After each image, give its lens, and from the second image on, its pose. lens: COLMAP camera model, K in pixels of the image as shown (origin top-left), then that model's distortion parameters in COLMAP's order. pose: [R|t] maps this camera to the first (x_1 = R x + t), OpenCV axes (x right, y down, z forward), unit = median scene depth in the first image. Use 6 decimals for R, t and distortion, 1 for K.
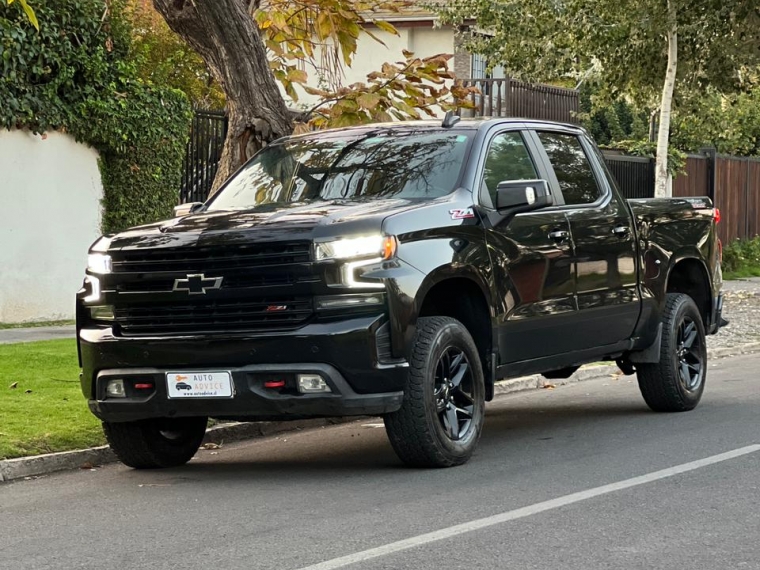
lens RADIAL K [[2328.3, 0, 380.0], [0, 2328.3, 285.0], [0, 0, 1]] dist [-0.434961, 14.872846]
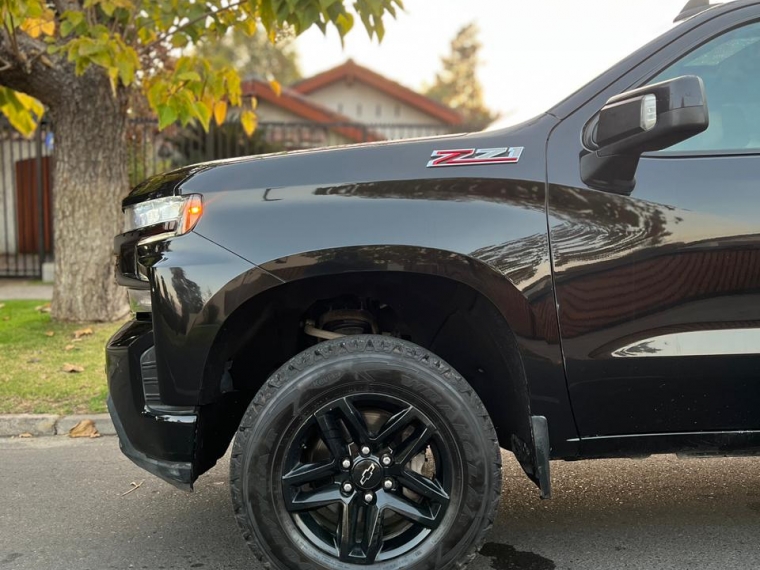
lens RADIAL K [[761.7, 0, 380.0], [0, 761.7, 285.0], [0, 0, 1]] dist [0.156777, -0.354539]
pose [[0.492047, 0.078514, -0.867021, 0.188646], [-0.025186, 0.996792, 0.075972, -0.013834], [0.870204, -0.015545, 0.492445, 0.907546]]
